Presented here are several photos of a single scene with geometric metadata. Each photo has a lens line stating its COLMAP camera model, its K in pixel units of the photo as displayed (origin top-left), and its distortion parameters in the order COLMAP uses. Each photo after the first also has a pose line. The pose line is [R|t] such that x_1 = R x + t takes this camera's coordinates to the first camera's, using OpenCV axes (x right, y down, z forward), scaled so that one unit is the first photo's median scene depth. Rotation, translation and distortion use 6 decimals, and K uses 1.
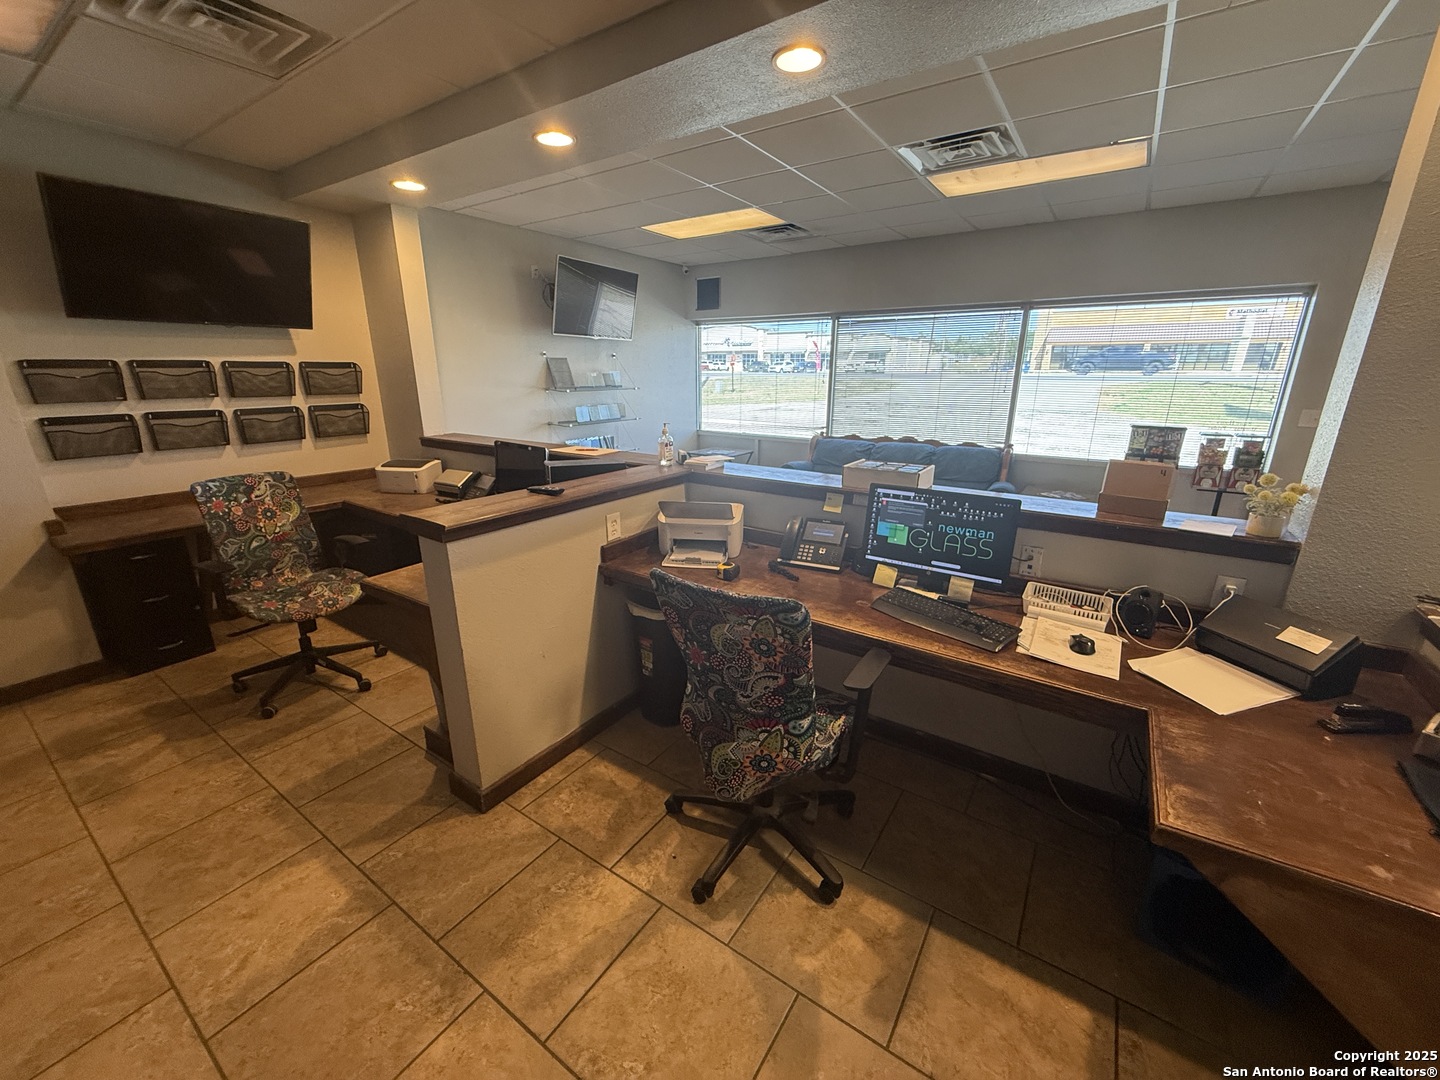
lens RADIAL K [[574.3, 0, 715.8], [0, 574.3, 539.3], [0, 0, 1]] dist [-0.000290, 0.000403]
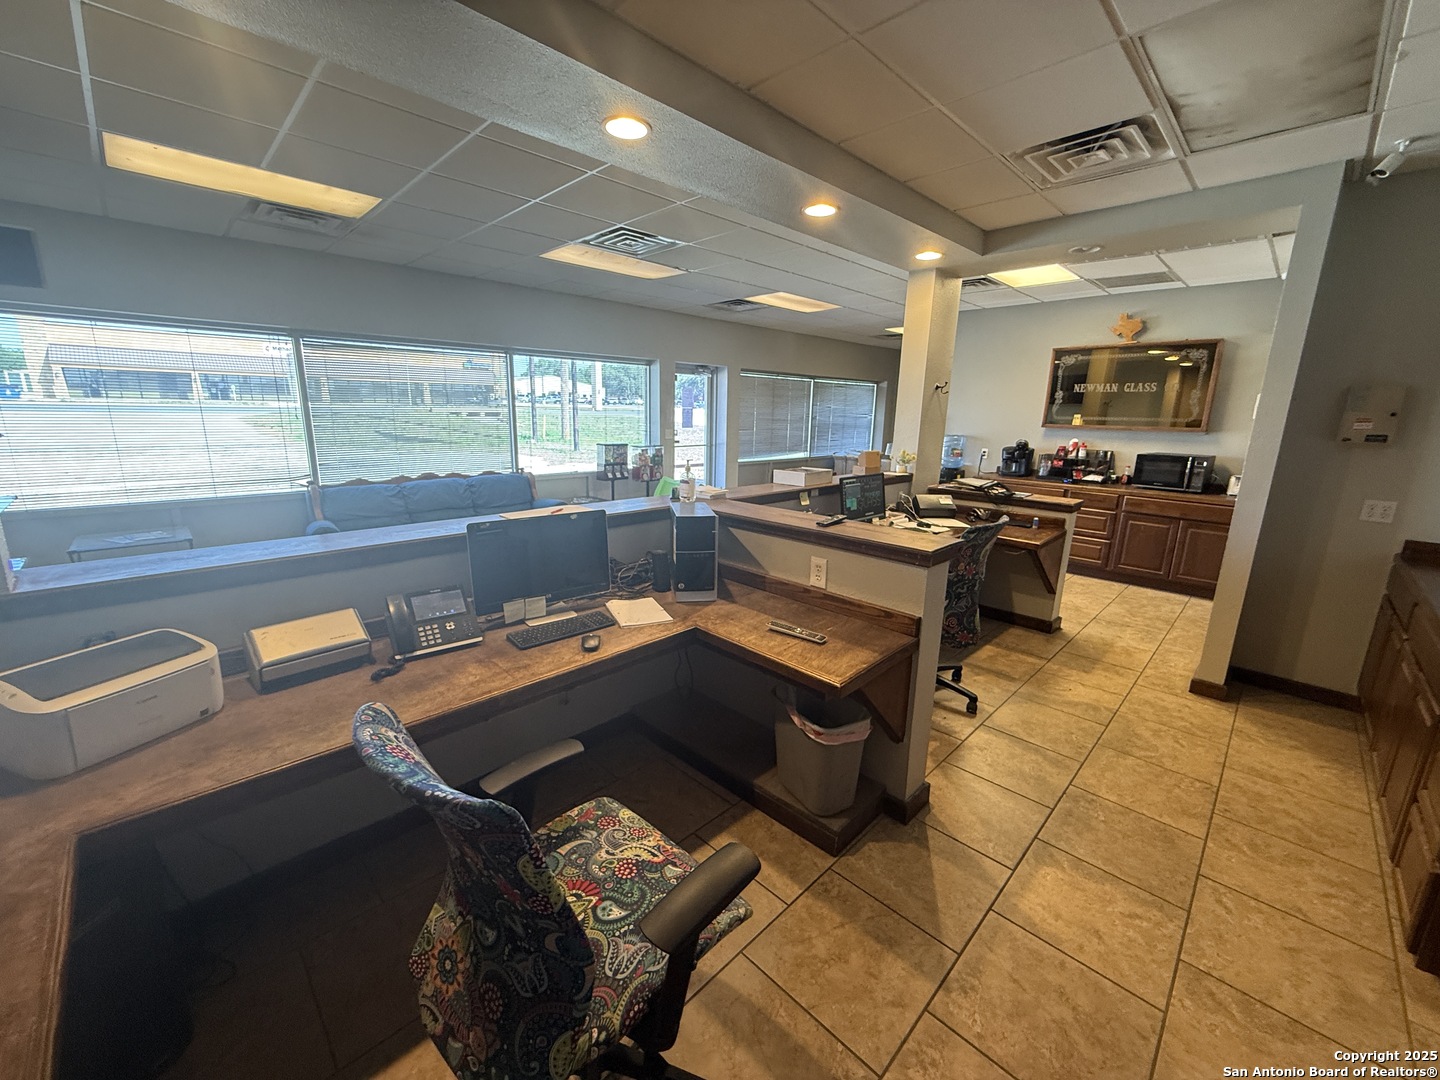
lens RADIAL K [[574.3, 0, 715.8], [0, 574.3, 539.3], [0, 0, 1]] dist [-0.000290, 0.000403]
pose [[0.188708, -0.215440, 0.958110, -1.338059], [0.262297, 0.951252, 0.162236, -0.277122], [-0.946356, 0.220694, 0.236018, 0.938504]]
